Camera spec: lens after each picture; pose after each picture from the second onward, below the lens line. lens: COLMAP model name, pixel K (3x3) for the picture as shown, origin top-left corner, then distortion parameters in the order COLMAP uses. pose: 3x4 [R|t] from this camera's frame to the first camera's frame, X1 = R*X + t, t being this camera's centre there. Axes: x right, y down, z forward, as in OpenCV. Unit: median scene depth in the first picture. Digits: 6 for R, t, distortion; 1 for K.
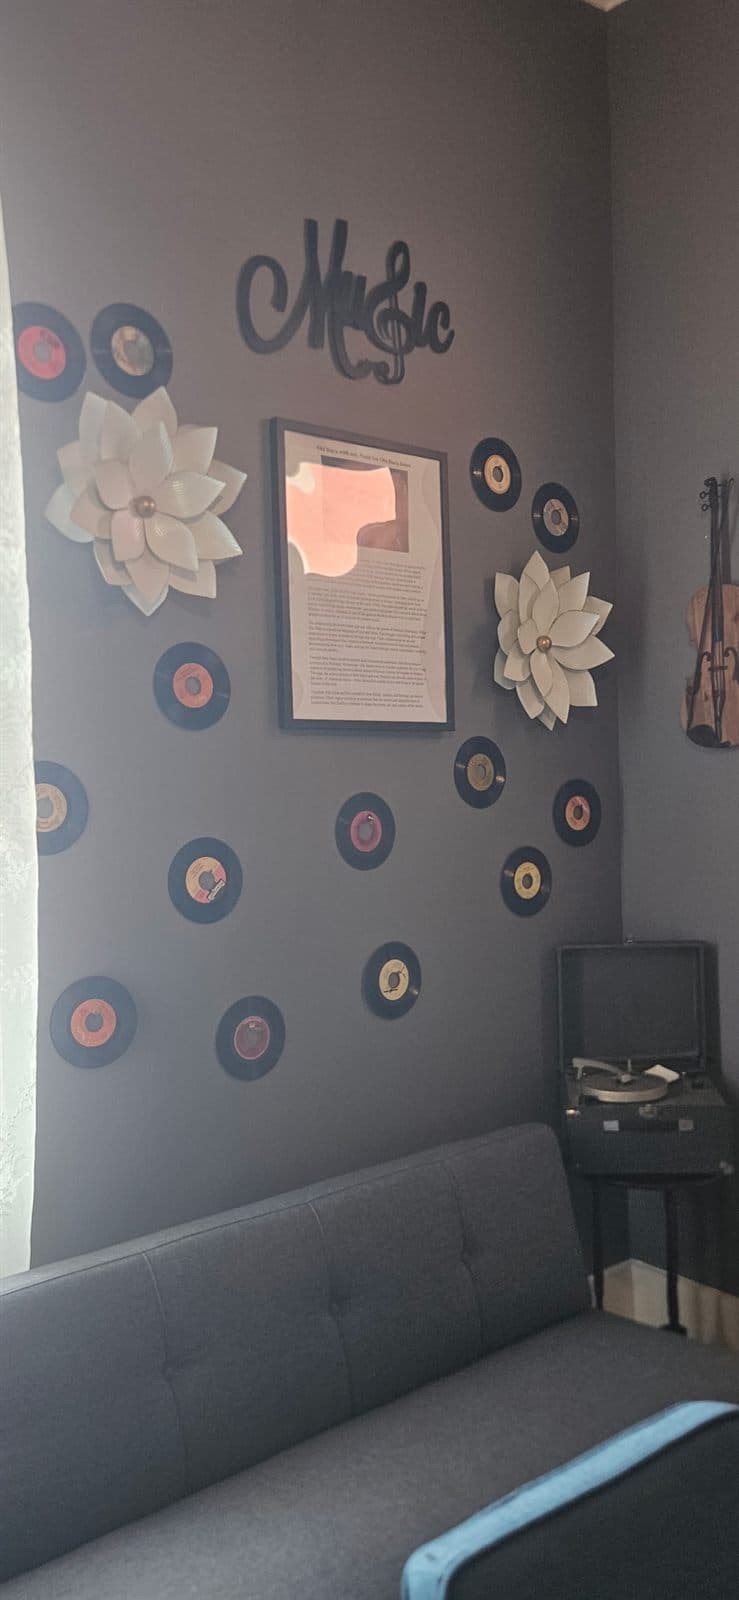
lens RADIAL K [[1193.9, 0, 369.5], [0, 1193.9, 800.0], [0, 0, 1]] dist [0.040718, 0.001367]
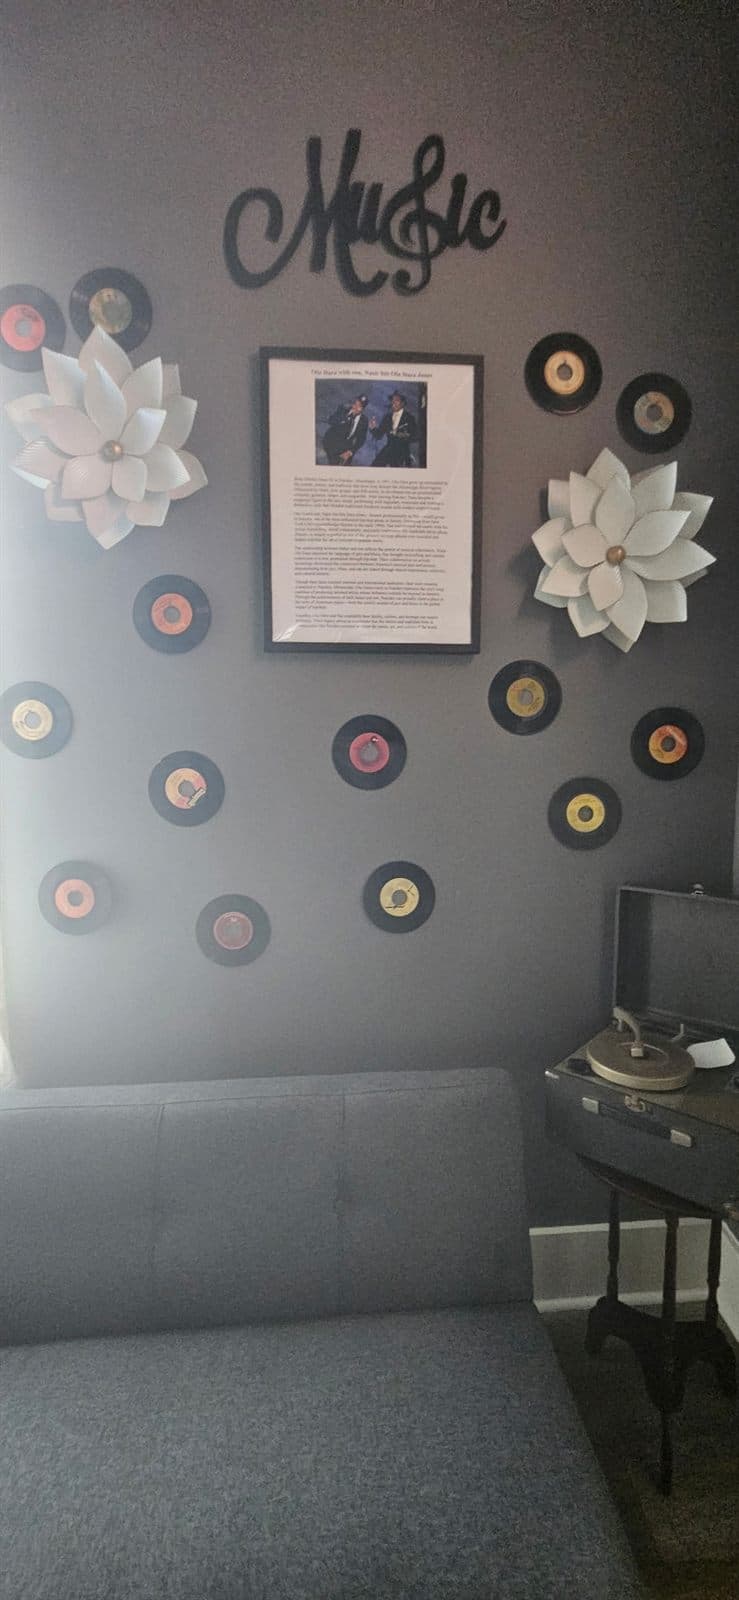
lens RADIAL K [[638.3, 0, 369.5], [0, 638.3, 800.0], [0, 0, 1]] dist [0.001952, 0.000786]
pose [[0.814635, 0.062470, -0.576600, 0.315073], [-0.023260, 0.996901, 0.075144, 0.025262], [0.579508, -0.047803, 0.813563, 0.539803]]
